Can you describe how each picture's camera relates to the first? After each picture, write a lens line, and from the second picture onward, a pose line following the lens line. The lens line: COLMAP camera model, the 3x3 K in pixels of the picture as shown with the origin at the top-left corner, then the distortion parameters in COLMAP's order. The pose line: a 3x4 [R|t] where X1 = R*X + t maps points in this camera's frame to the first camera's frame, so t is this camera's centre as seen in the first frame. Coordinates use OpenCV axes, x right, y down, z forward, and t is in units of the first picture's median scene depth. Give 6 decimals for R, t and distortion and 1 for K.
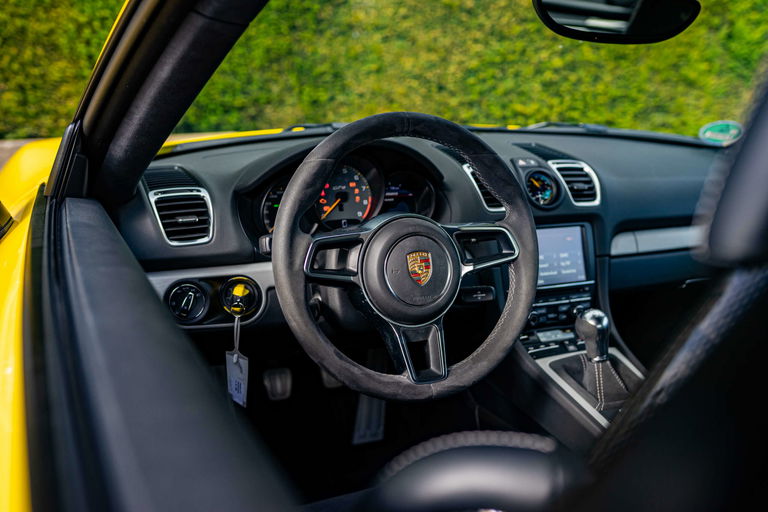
lens RADIAL K [[750.2, 0, 384.0], [0, 750.2, 256.0], [0, 0, 1]] dist [-0.042726, 0.046195]
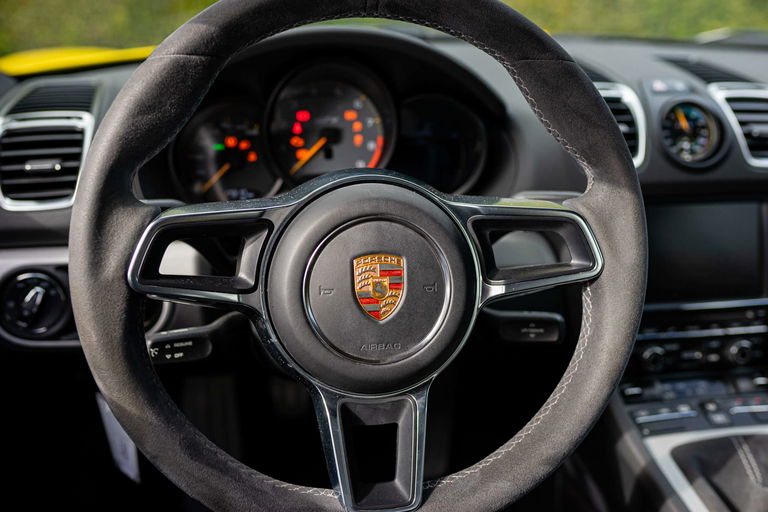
lens RADIAL K [[702.5, 0, 383.2], [0, 702.5, 255.8], [0, 0, 1]] dist [-0.041911, -0.003806]
pose [[0.963503, 0.076440, -0.256552, 0.138846], [-0.051576, 0.993417, 0.102290, -0.043002], [0.262682, -0.085325, 0.961102, 0.464548]]
